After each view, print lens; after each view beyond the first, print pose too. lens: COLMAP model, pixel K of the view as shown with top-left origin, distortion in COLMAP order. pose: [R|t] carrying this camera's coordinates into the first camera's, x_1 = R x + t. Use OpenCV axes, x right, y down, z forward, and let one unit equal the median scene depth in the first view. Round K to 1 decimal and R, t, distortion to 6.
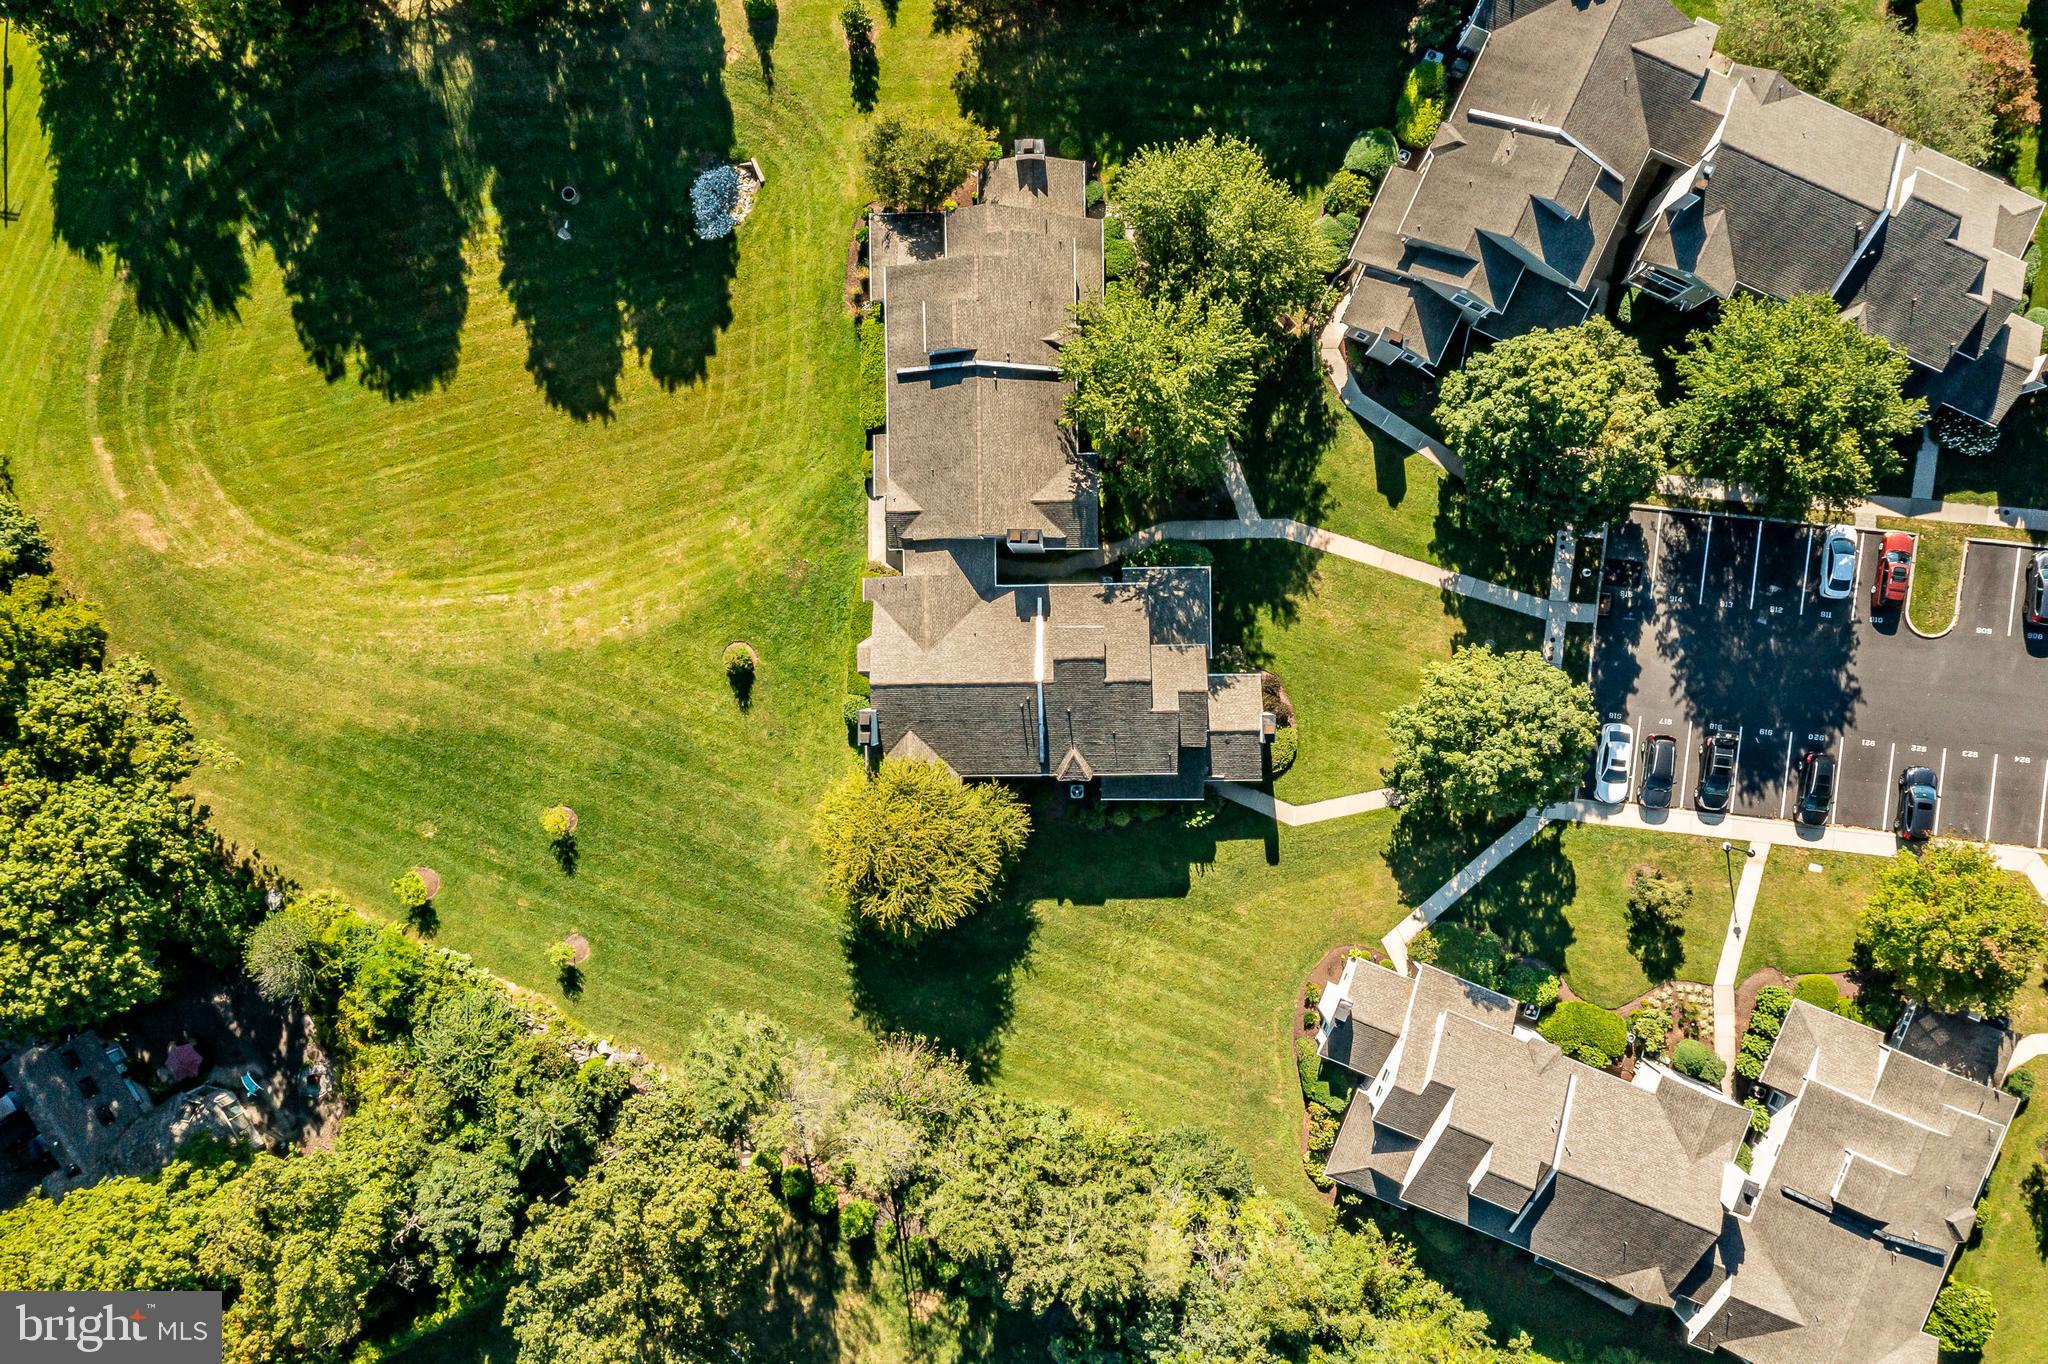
lens RADIAL K [[1610.0, 0, 1023.3], [0, 1610.0, 667.8], [0, 0, 1]] dist [0.000889, 0.020521]
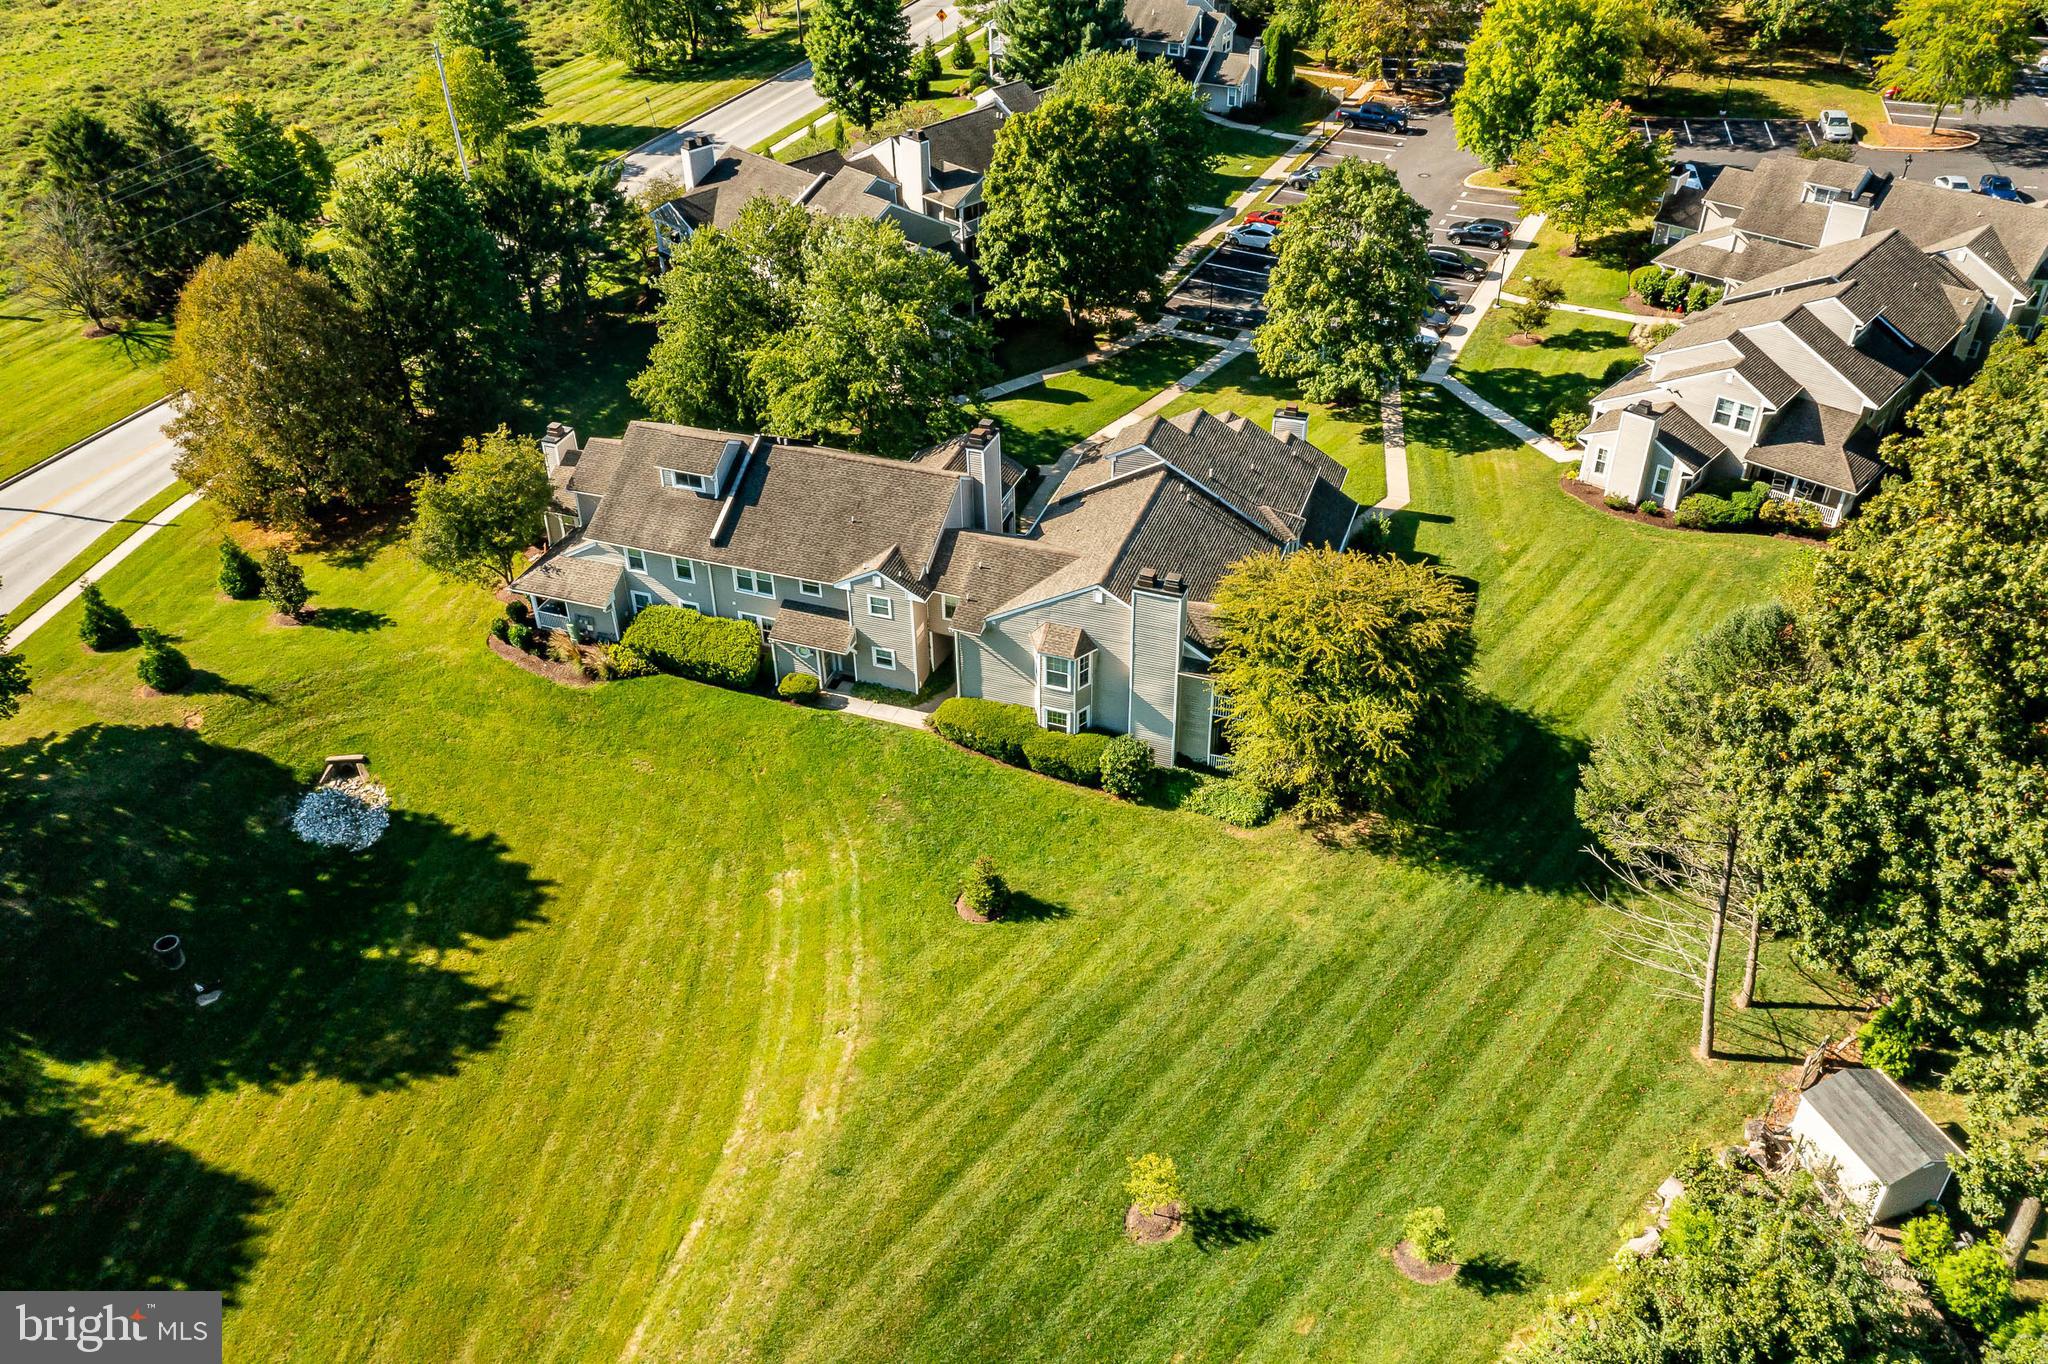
lens RADIAL K [[1610.0, 0, 1025.2], [0, 1610.0, 697.5], [0, 0, 1]] dist [0.000889, 0.020521]
pose [[0.348367, -0.535522, 0.769322, -0.617106], [0.937234, 0.185664, -0.295162, 0.179822], [0.015231, 0.823860, 0.566589, 0.611109]]
